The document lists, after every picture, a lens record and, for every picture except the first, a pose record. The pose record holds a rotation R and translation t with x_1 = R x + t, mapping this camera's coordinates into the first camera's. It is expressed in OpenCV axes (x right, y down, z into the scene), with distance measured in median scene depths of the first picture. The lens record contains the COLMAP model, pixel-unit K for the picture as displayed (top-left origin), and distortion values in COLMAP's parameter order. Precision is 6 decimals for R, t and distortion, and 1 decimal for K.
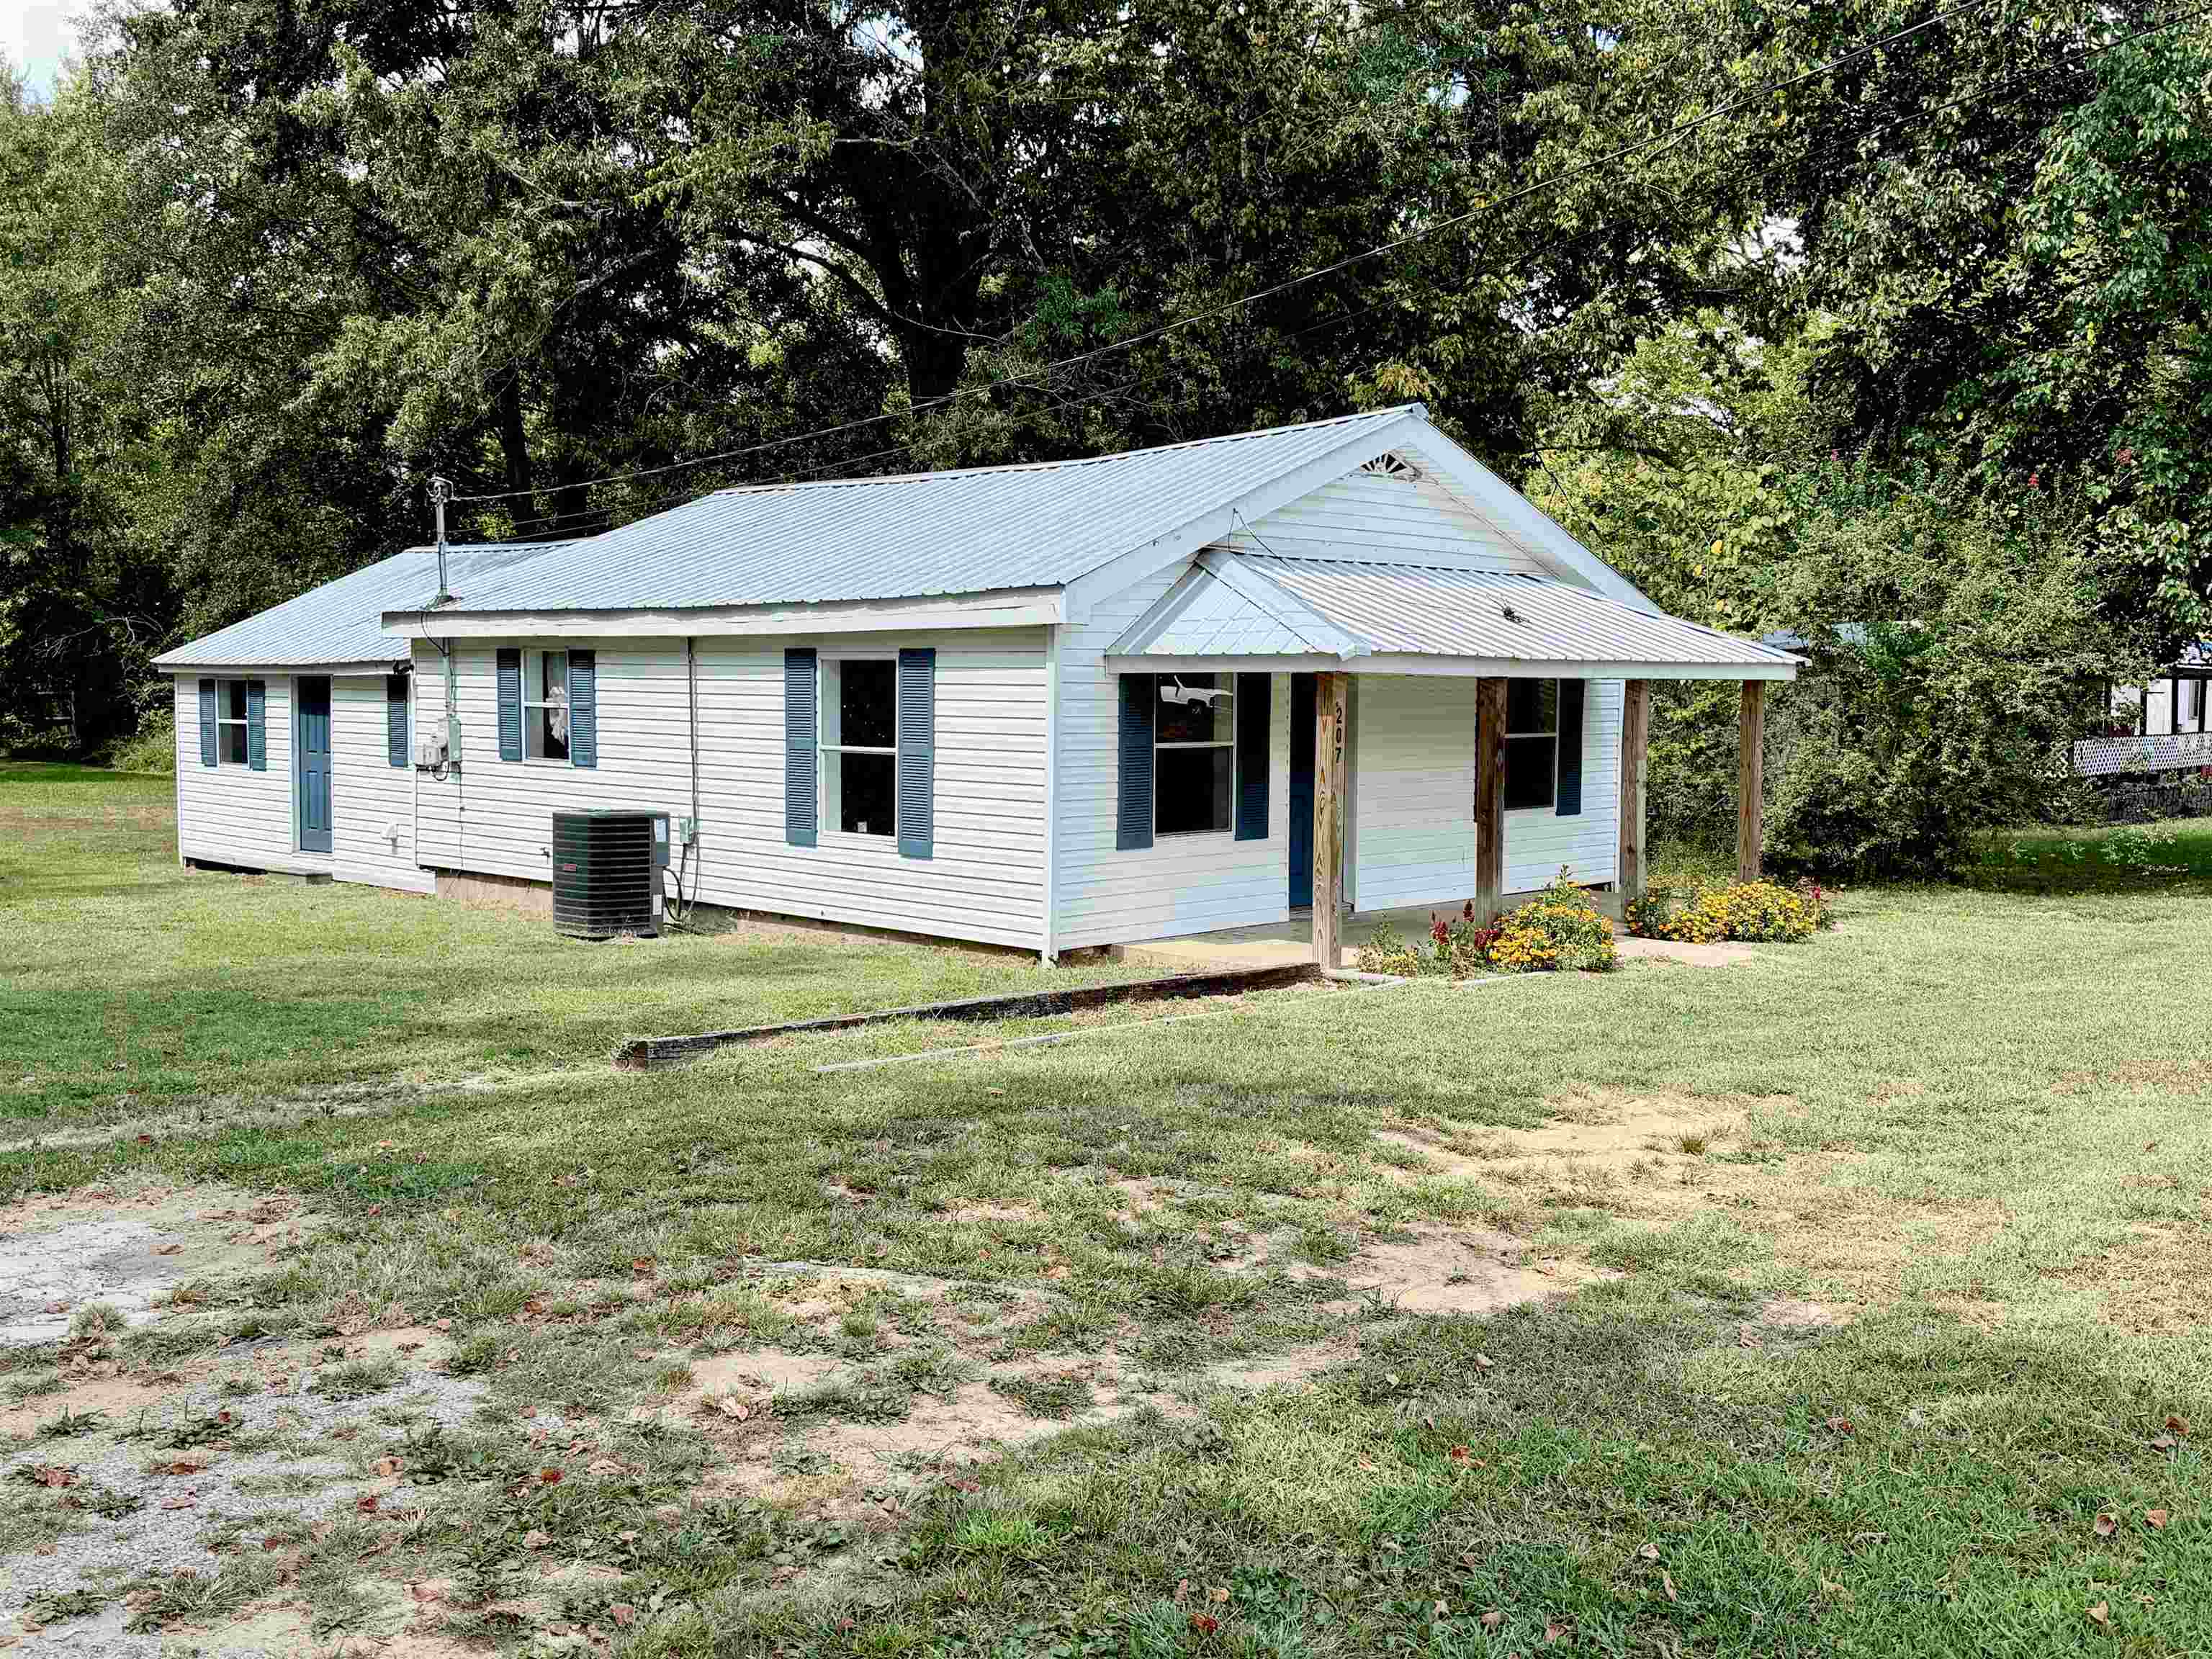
lens RADIAL K [[1996.5, 0, 1106.3], [0, 1996.5, 843.0], [0, 0, 1]] dist [0.071802, -0.004045]
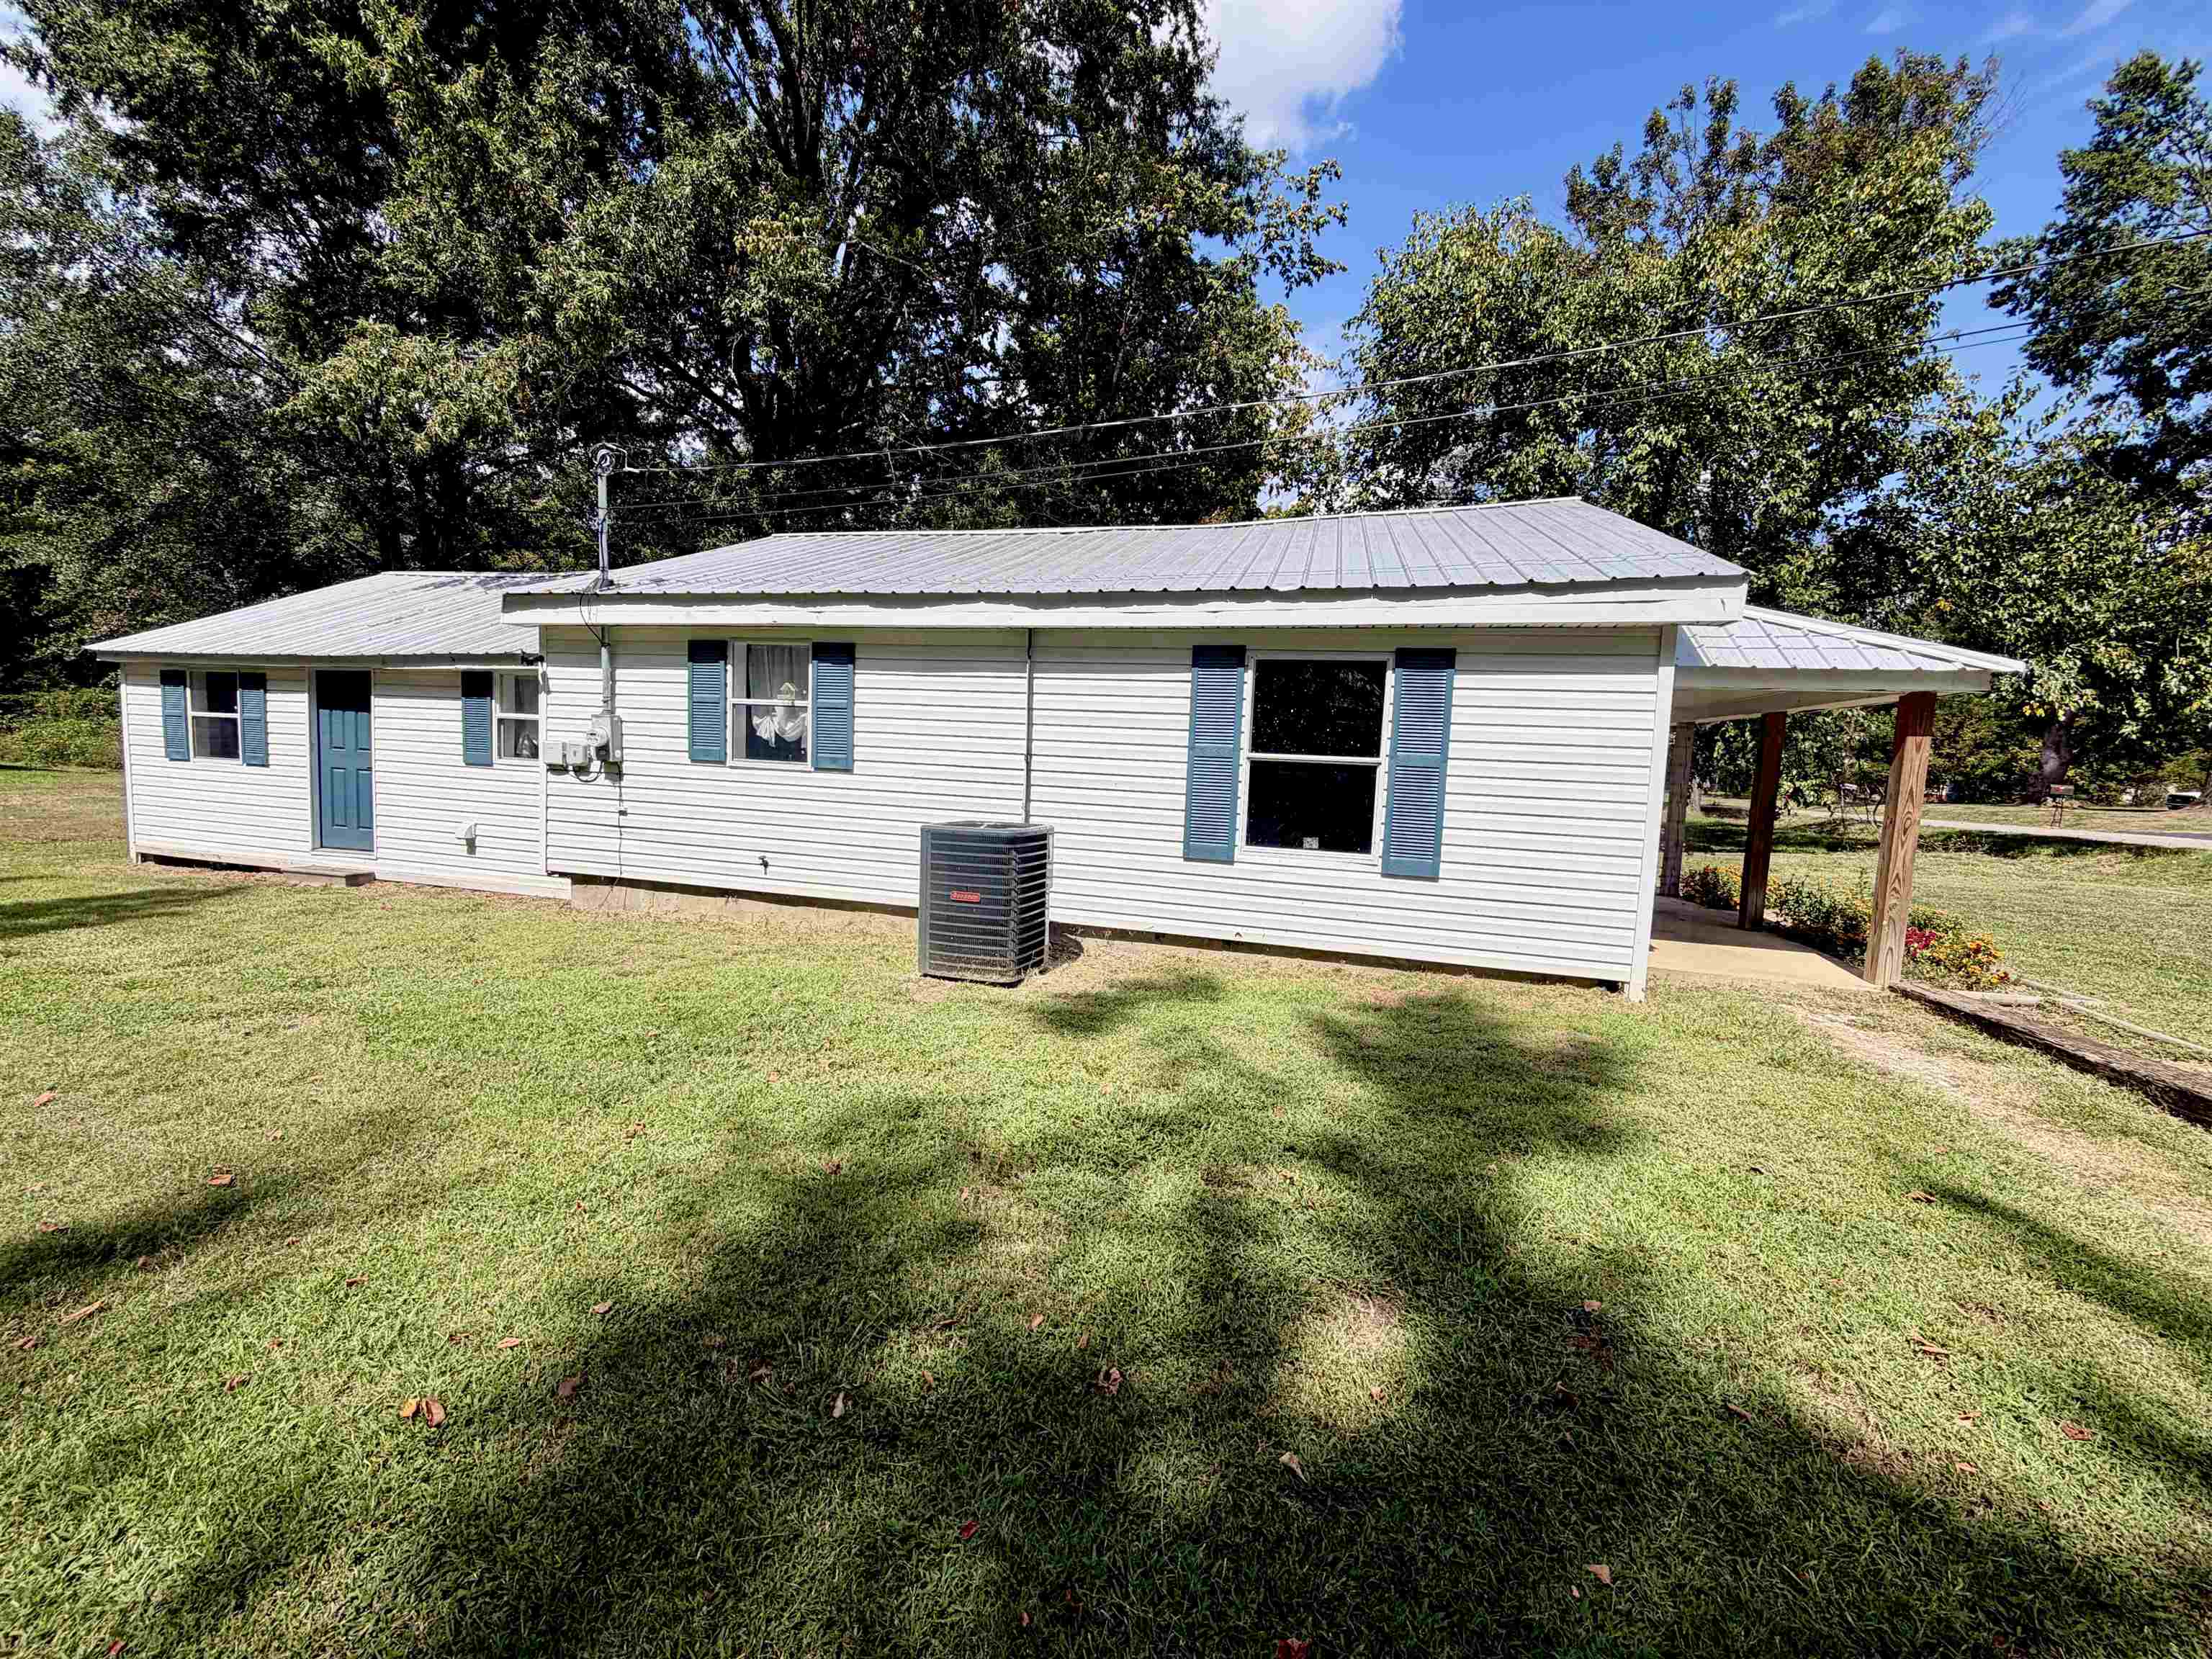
lens RADIAL K [[882.5, 0, 1100.3], [0, 882.5, 825.2], [0, 0, 1]] dist [-0.000962, 0.000386]
pose [[0.890084, -0.009963, 0.455687, -0.320750], [0.000967, 0.999800, 0.019970, -0.019918], [-0.455795, -0.017334, 0.889916, 0.555983]]
